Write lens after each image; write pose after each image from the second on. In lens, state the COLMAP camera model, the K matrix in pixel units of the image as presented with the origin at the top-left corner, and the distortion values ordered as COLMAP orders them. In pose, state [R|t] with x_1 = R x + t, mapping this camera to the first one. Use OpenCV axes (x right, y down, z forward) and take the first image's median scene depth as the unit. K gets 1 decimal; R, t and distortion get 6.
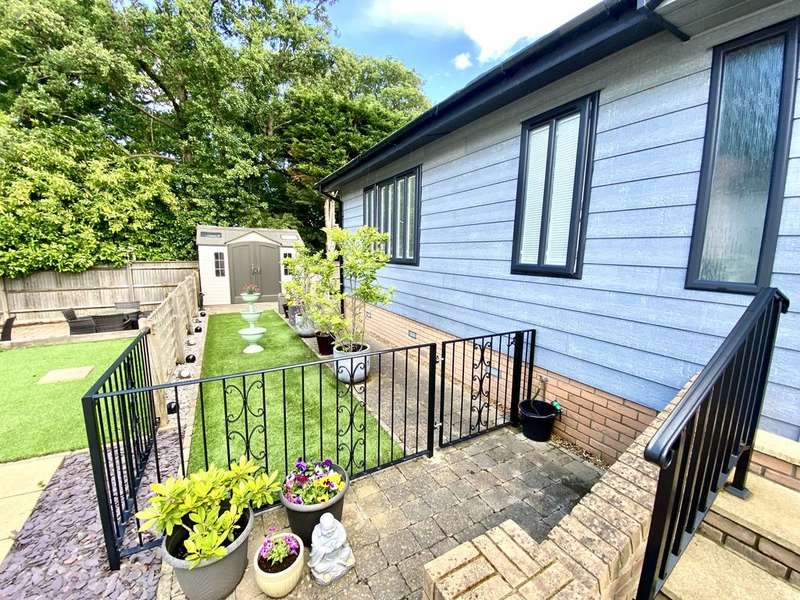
lens RADIAL K [[323.0, 0, 400.2], [0, 323.0, 300.2], [0, 0, 1]] dist [0.013112, -0.016926]
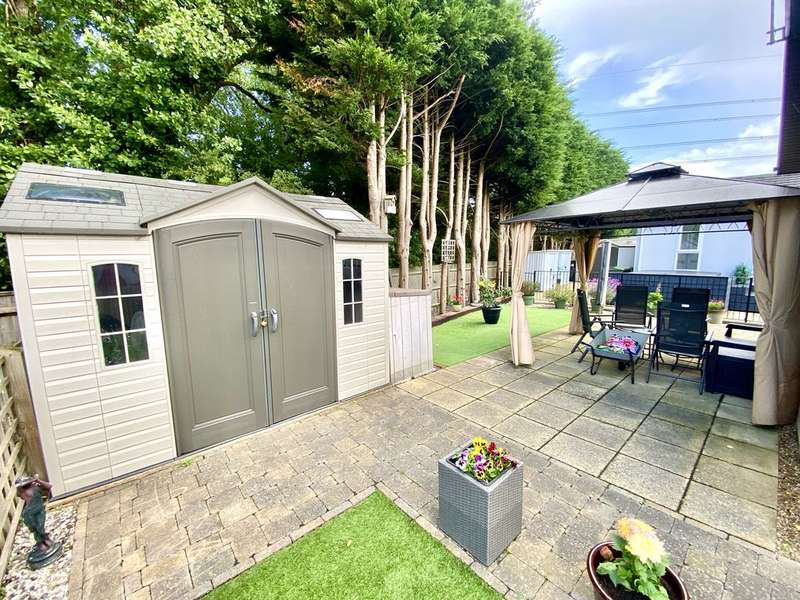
lens RADIAL K [[323.0, 0, 397.5], [0, 323.0, 302.1], [0, 0, 1]] dist [0.013112, -0.016926]
pose [[0.980481, -0.051103, 0.189856, -0.393340], [0.050117, 0.998693, 0.009997, -0.109082], [-0.190118, -0.000287, 0.981761, 0.710828]]
